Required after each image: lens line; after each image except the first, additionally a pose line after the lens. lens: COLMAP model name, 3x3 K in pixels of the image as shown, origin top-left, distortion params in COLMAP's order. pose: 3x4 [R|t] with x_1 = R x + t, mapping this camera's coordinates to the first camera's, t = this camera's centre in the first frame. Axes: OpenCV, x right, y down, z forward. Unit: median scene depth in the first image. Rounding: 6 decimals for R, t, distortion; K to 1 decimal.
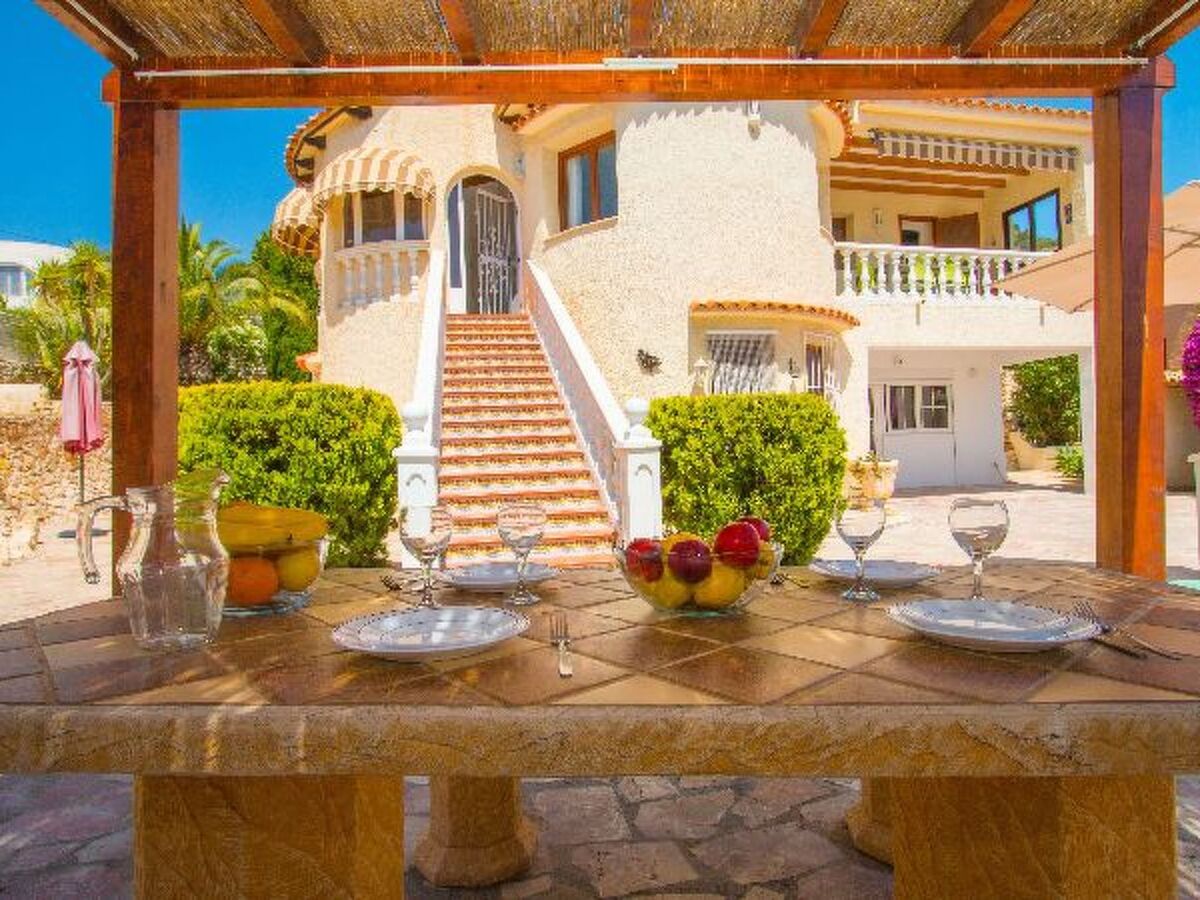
lens RADIAL K [[704.1, 0, 616.6], [0, 704.1, 451.0], [0, 0, 1]] dist [-0.005731, -0.002487]
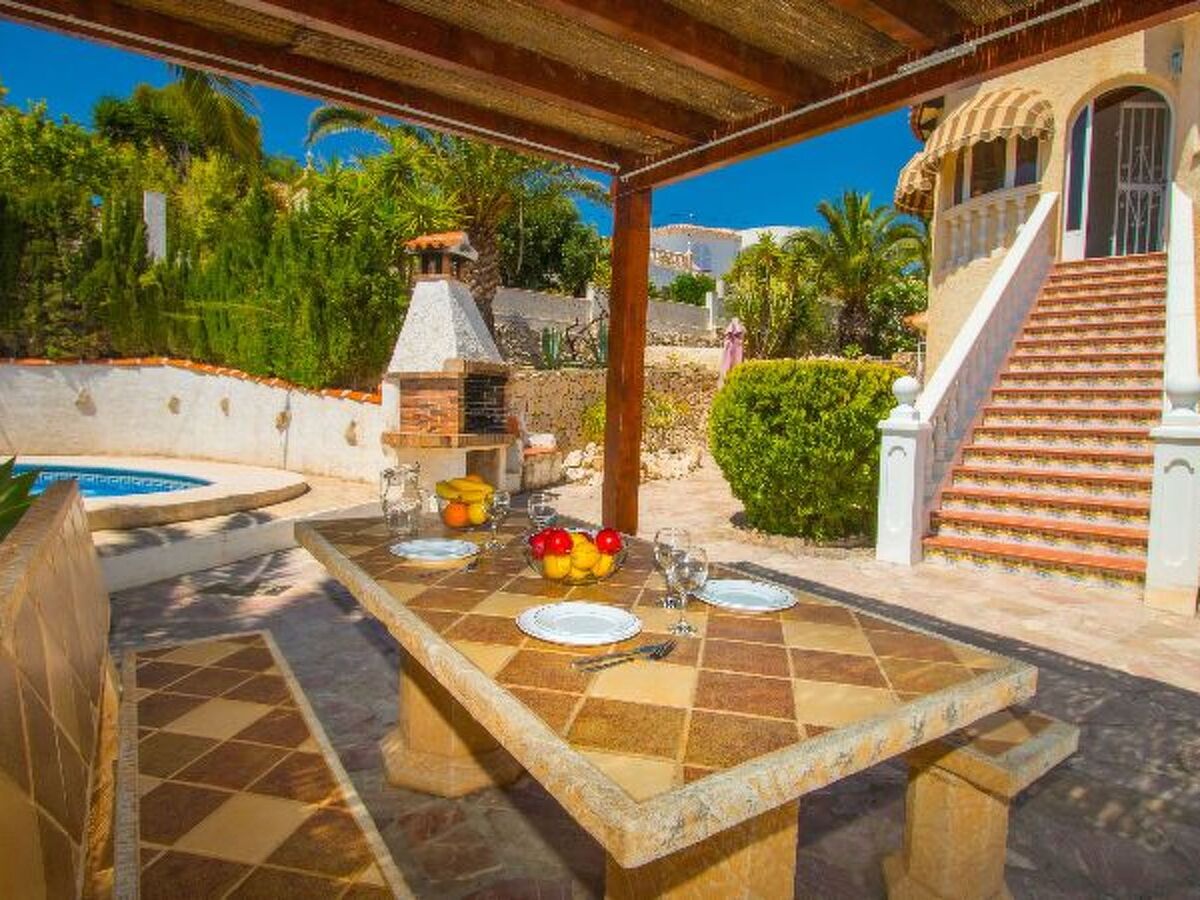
lens RADIAL K [[704.1, 0, 616.6], [0, 704.1, 451.0], [0, 0, 1]] dist [-0.005731, -0.002487]
pose [[0.598121, 0.097276, -0.795480, 0.159953], [-0.033690, 0.994780, 0.096316, -0.025023], [0.800697, -0.030809, 0.598276, 0.014234]]
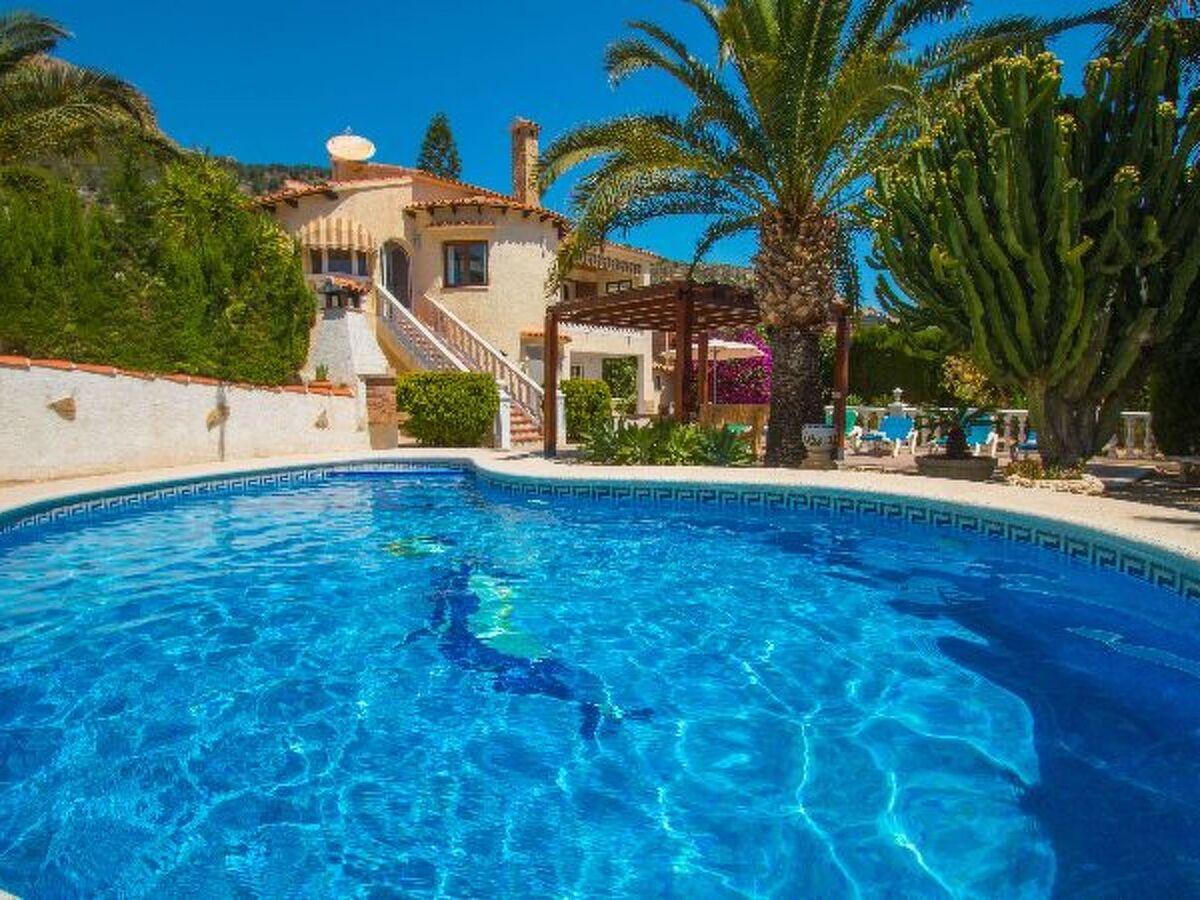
lens RADIAL K [[694.1, 0, 612.8], [0, 694.1, 452.4], [0, 0, 1]] dist [-0.008060, -0.001527]
pose [[0.778836, -0.032968, 0.626360, -0.927788], [-0.018185, 0.997011, 0.075089, 0.002262], [-0.626964, -0.069872, 0.775909, -0.803768]]
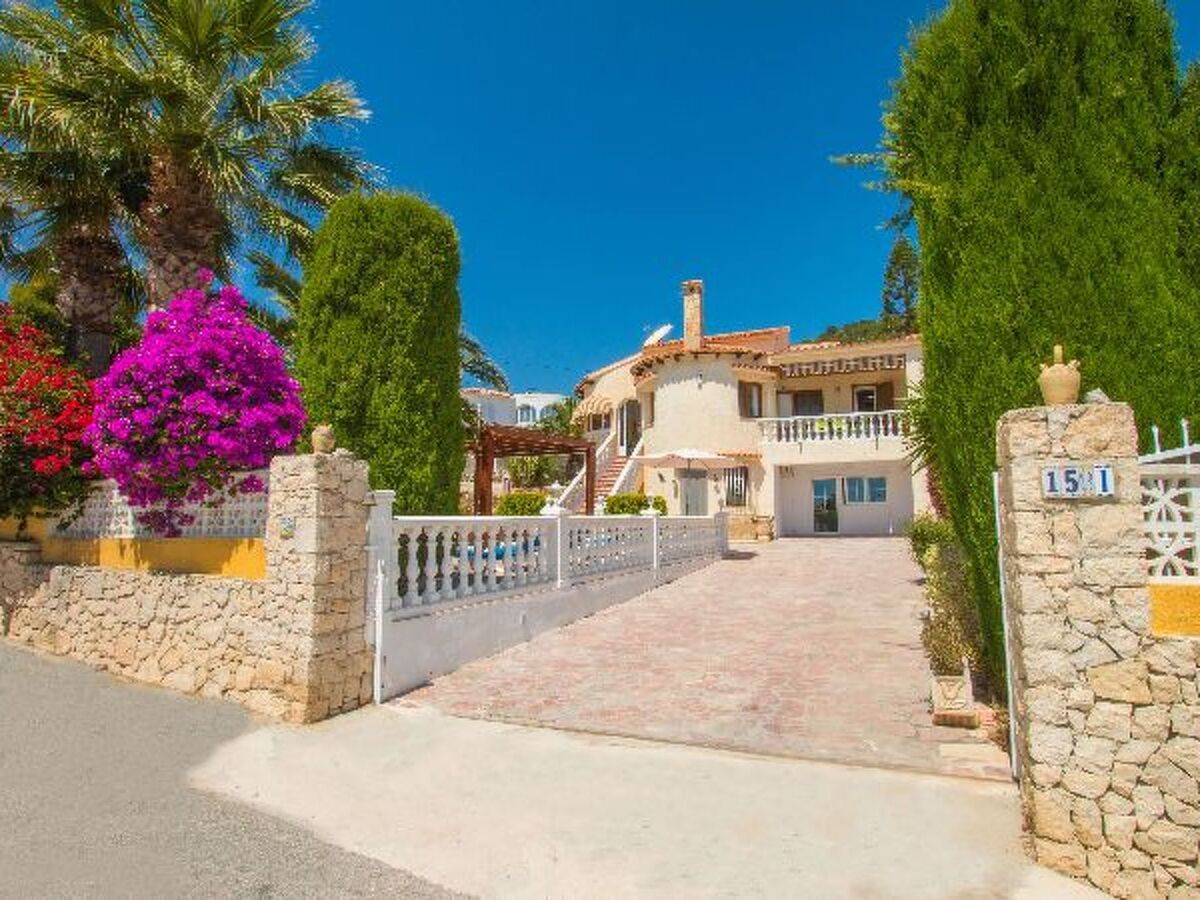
lens RADIAL K [[694.1, 0, 612.8], [0, 694.1, 452.4], [0, 0, 1]] dist [-0.008060, -0.001527]
pose [[0.810661, -0.035861, -0.584417, 1.255900], [-0.017559, 0.996185, -0.085484, 0.004824], [0.585252, 0.079560, 0.806939, -1.075314]]
